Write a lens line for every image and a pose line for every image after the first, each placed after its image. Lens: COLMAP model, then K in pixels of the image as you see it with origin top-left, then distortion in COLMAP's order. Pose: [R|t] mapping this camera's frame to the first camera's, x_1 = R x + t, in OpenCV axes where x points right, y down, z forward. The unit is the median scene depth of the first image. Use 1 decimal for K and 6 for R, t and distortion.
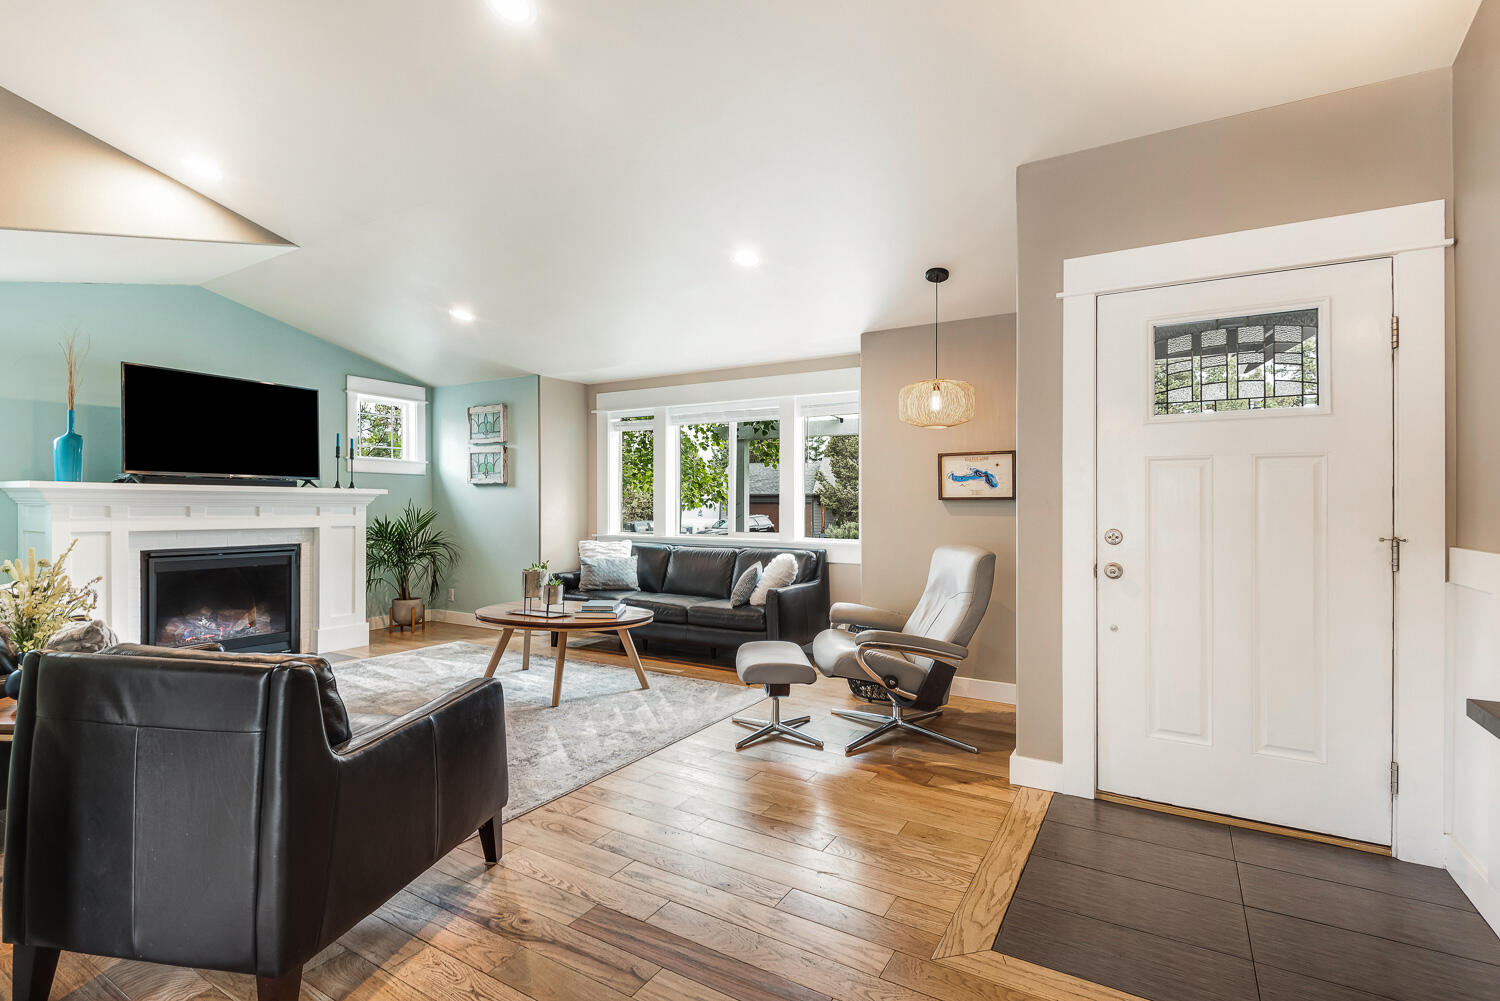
lens RADIAL K [[677.0, 0, 750.7], [0, 677.0, 523.6], [0, 0, 1]] dist [0.015151, -0.023151]
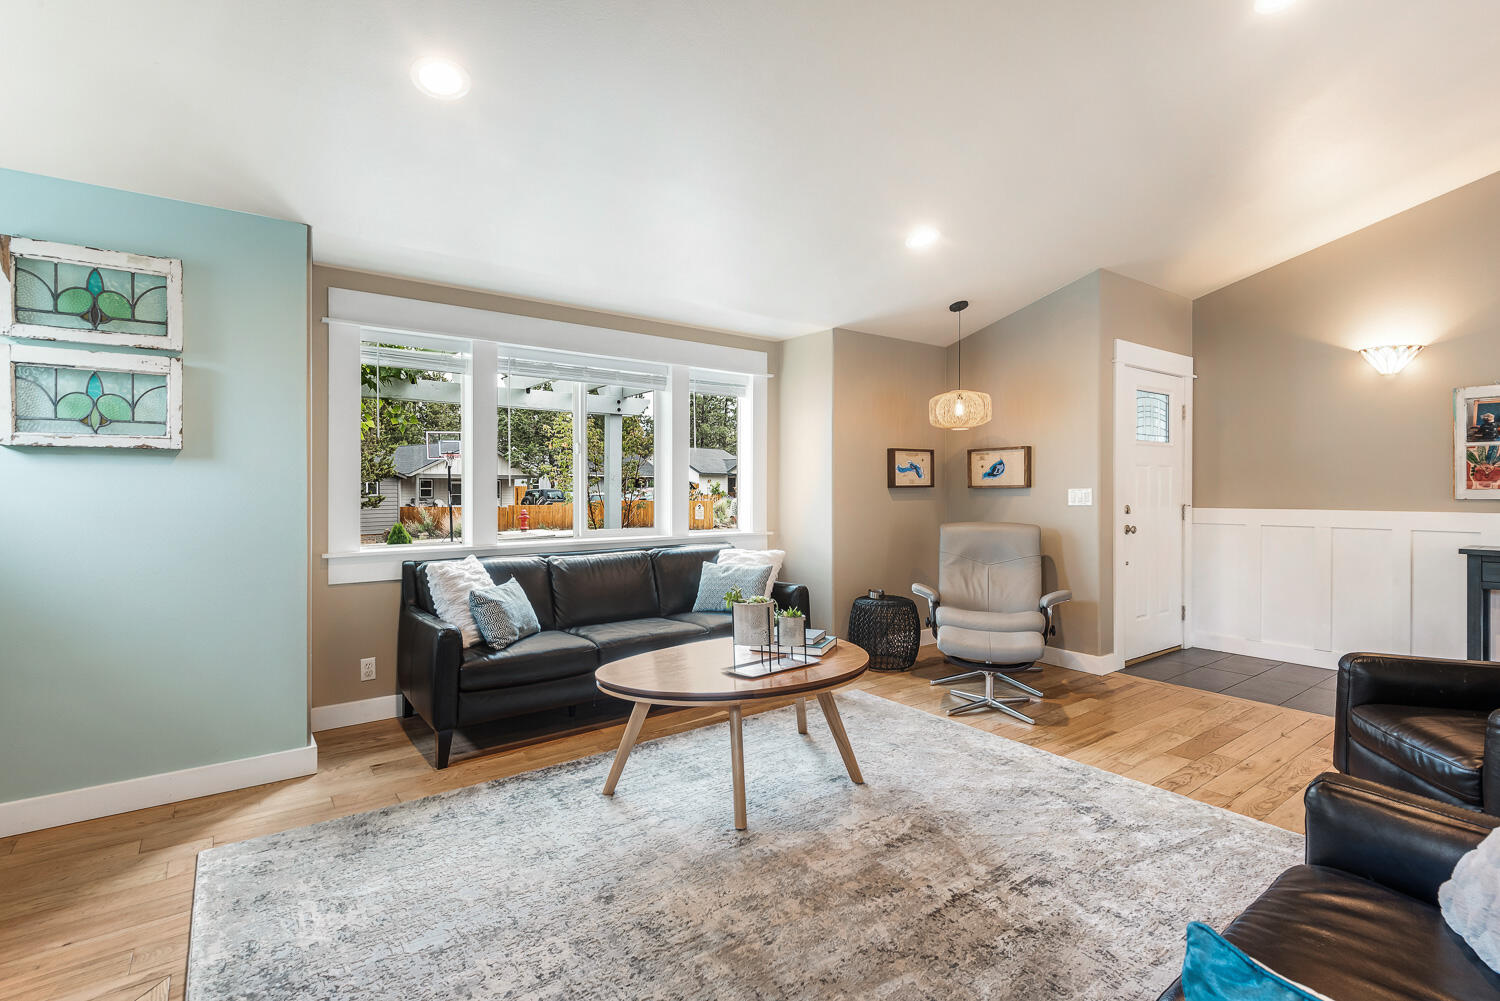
lens RADIAL K [[703.3, 0, 750.4], [0, 703.3, 493.1], [0, 0, 1]] dist [0.015226, -0.013722]
pose [[0.388837, -0.010819, 0.921243, -0.708924], [0.031224, 0.999511, -0.001441, -0.023712], [-0.920777, 0.029325, 0.388985, 0.572105]]
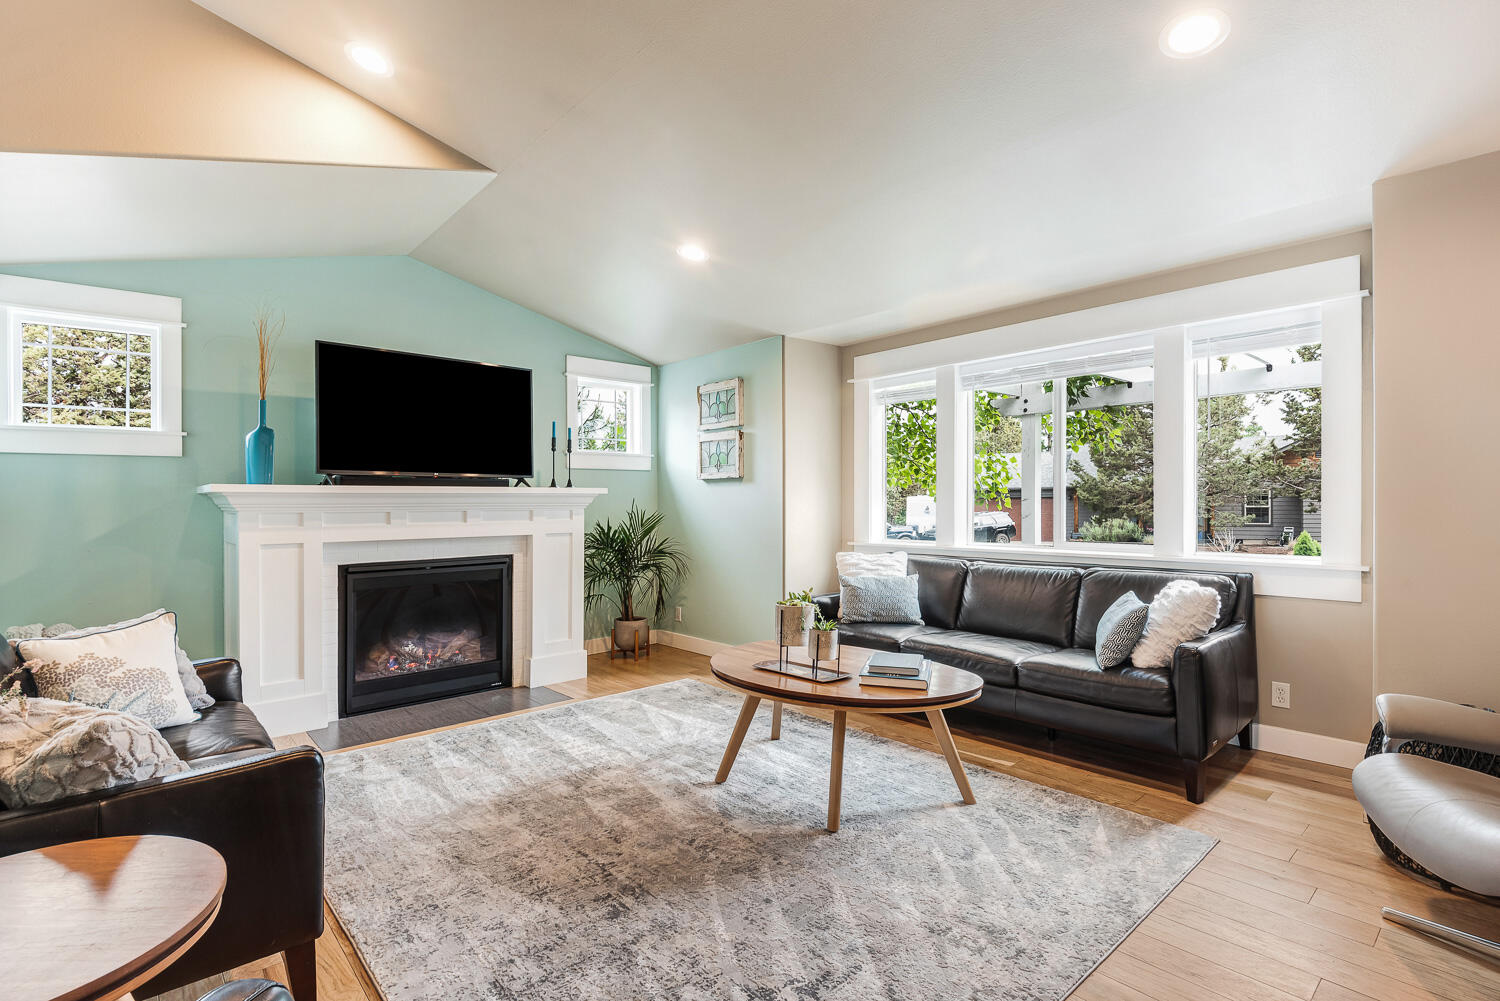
lens RADIAL K [[703.3, 0, 750.4], [0, 703.3, 493.1], [0, 0, 1]] dist [0.015226, -0.013722]
pose [[0.951067, -0.016692, -0.308534, -0.111558], [0.004405, 0.999171, -0.040478, -0.009216], [0.308954, 0.037138, 0.950352, 0.252394]]
